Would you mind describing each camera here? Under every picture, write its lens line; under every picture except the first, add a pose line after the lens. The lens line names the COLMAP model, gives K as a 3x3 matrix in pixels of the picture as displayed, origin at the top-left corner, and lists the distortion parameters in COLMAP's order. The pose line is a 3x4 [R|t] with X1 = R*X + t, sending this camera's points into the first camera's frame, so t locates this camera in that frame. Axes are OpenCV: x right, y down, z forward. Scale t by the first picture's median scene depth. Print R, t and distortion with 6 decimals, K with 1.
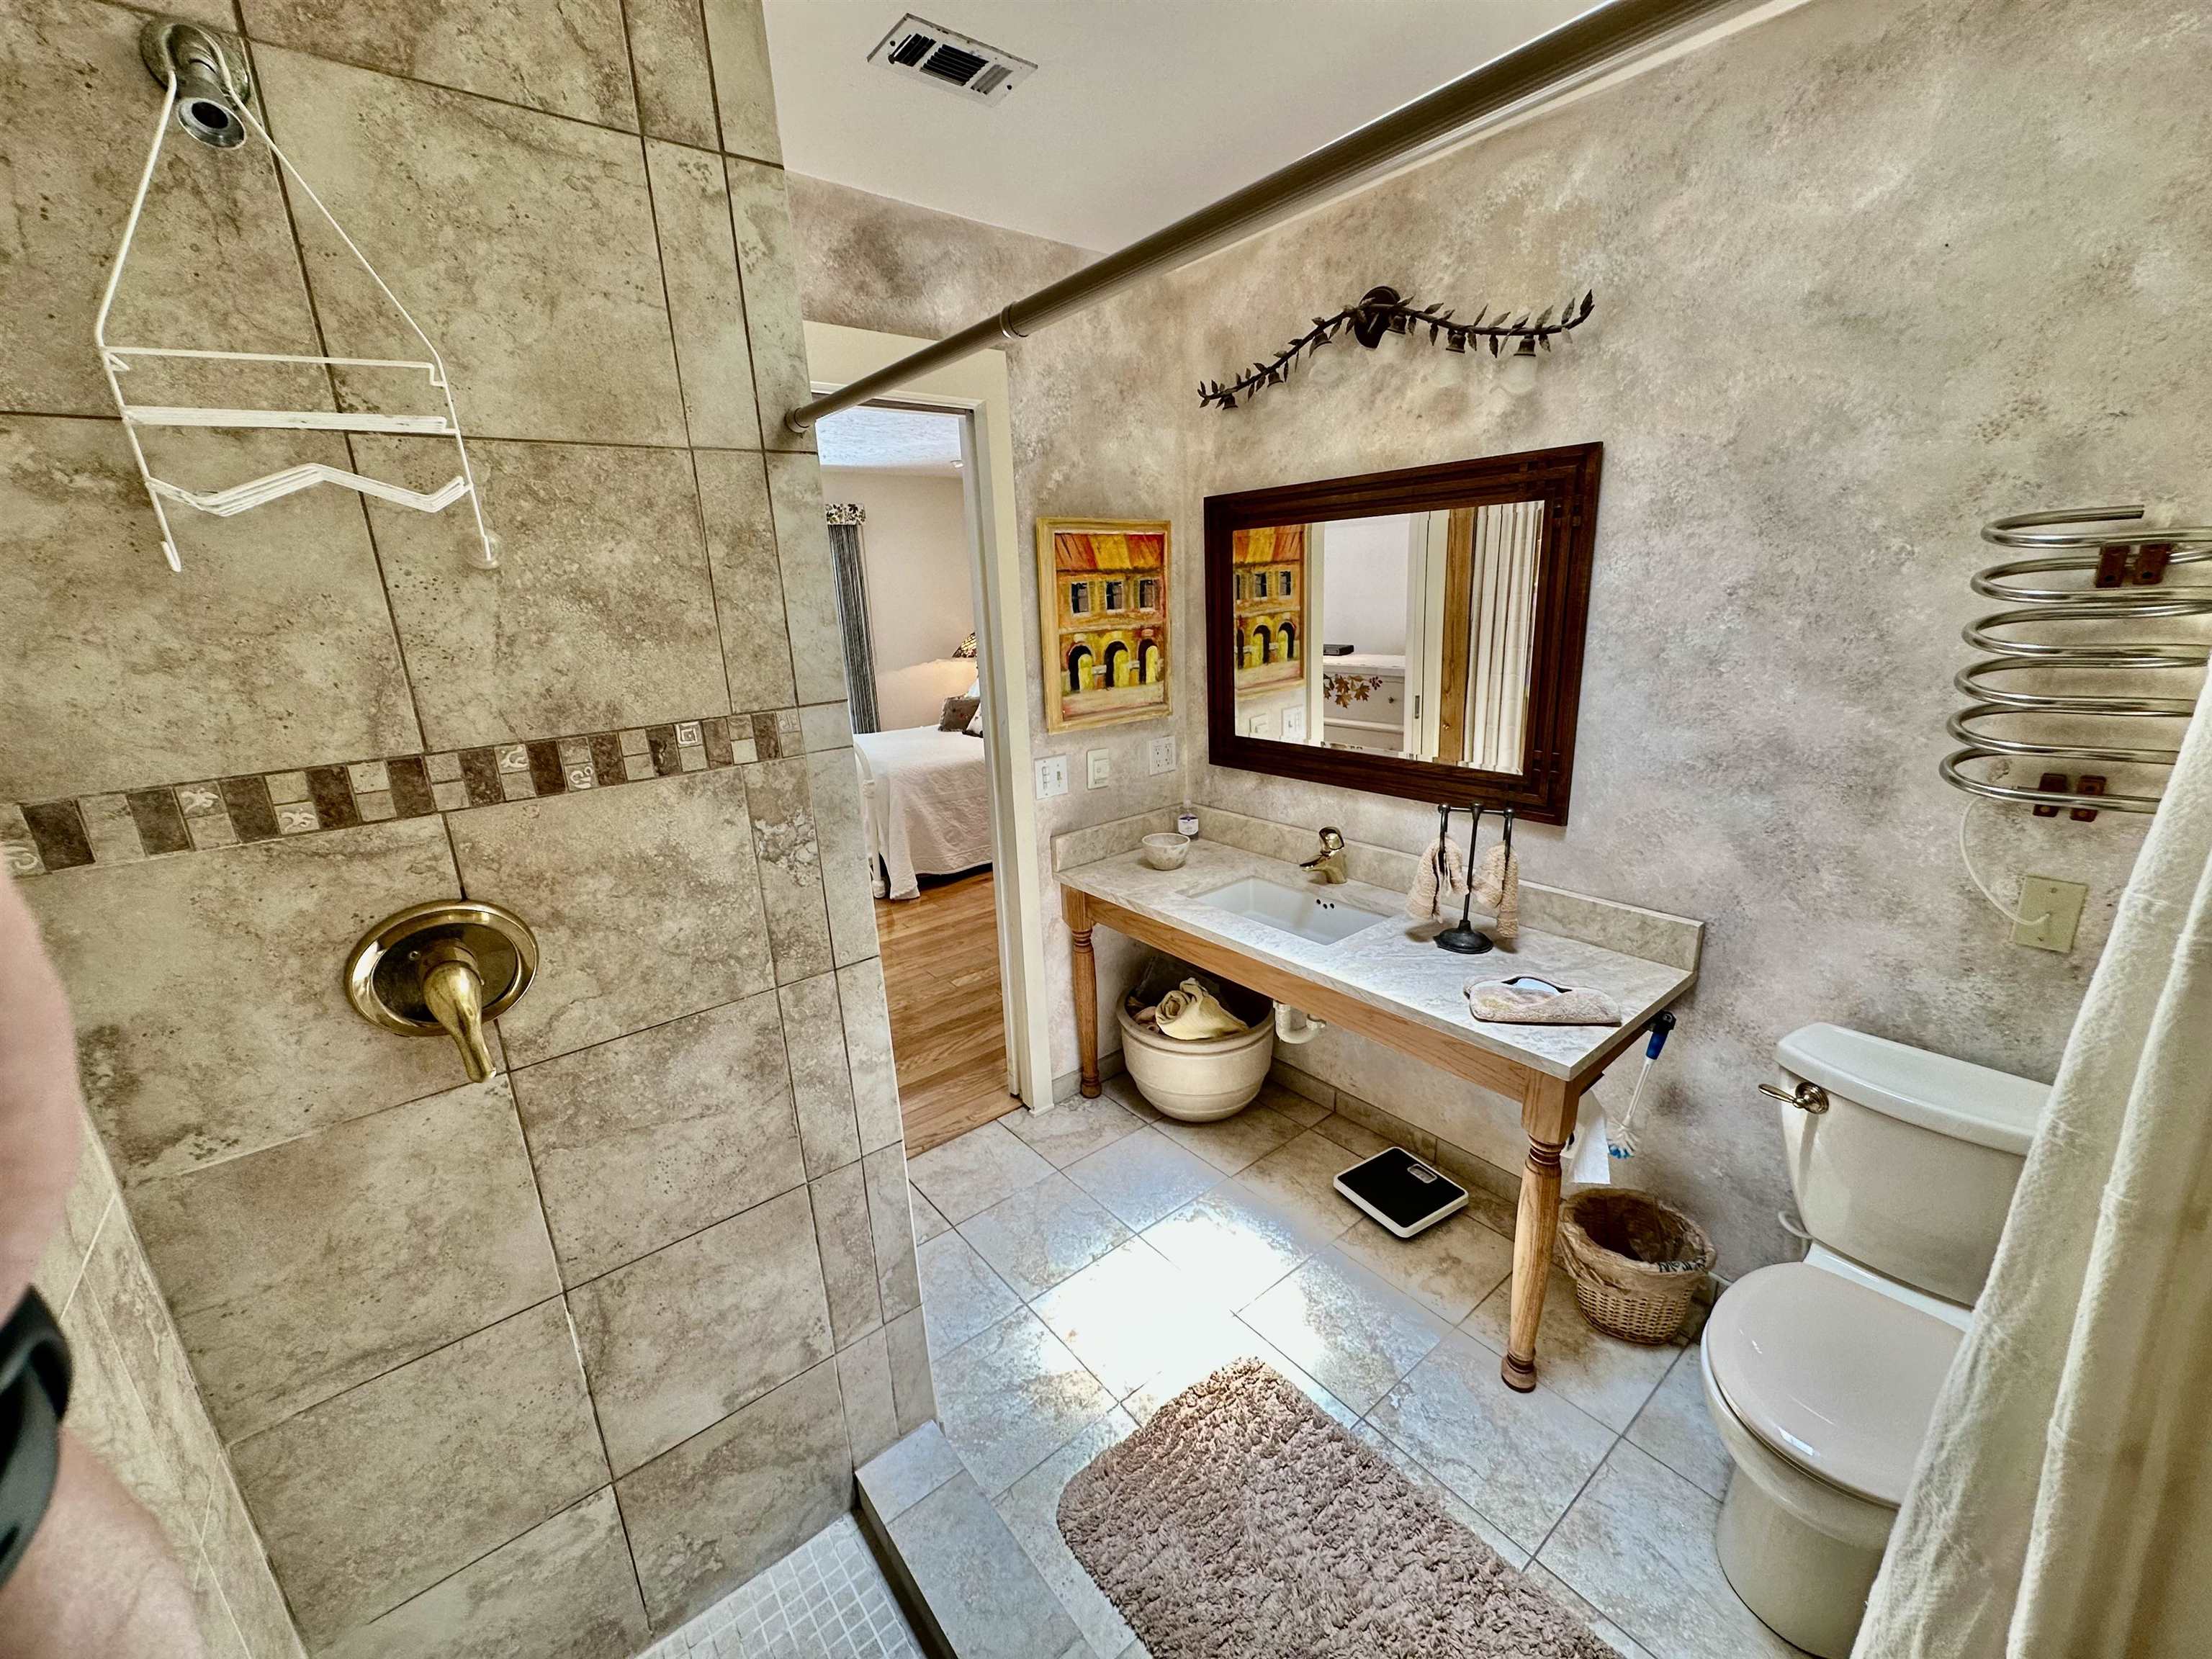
lens RADIAL K [[882.9, 0, 1104.8], [0, 882.9, 823.9], [0, 0, 1]] dist [-0.007055, 0.001542]
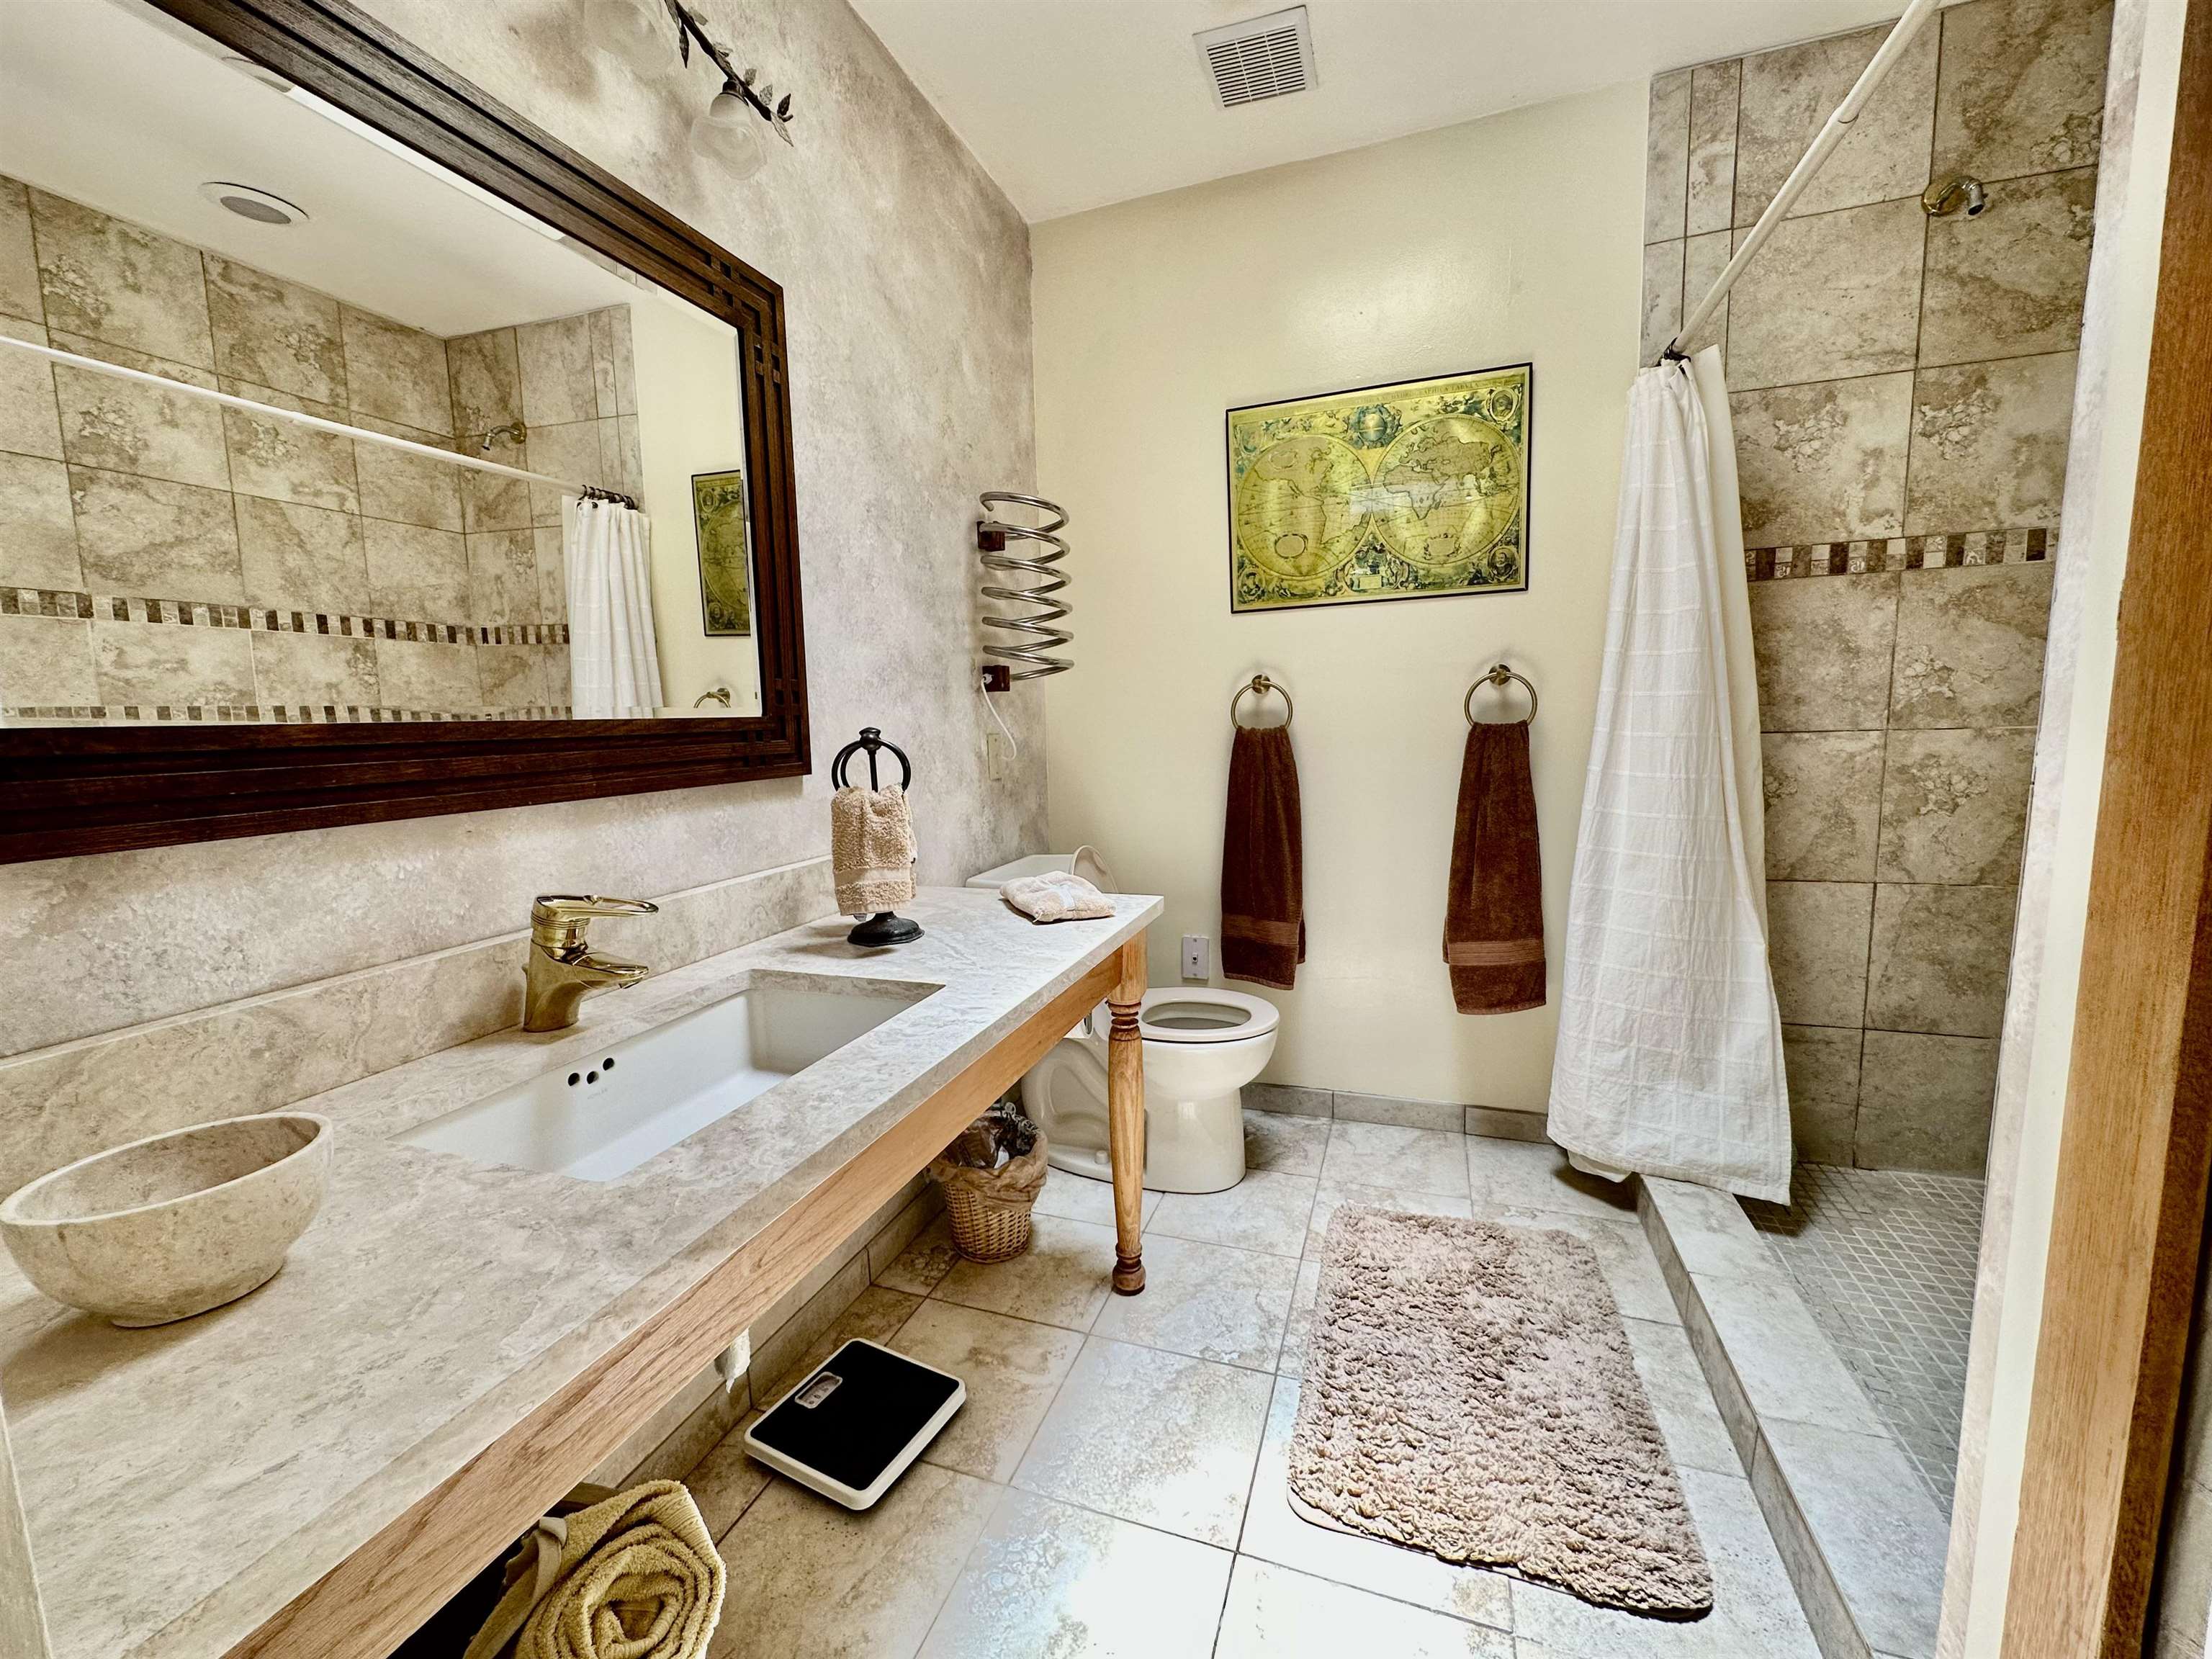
lens RADIAL K [[882.9, 0, 1093.1], [0, 882.9, 822.9], [0, 0, 1]] dist [-0.007055, 0.001542]
pose [[-0.511851, -0.047398, 0.857766, -0.326805], [0.269982, 0.939012, 0.212993, -0.064270], [-0.815548, 0.340602, -0.467838, 1.369162]]
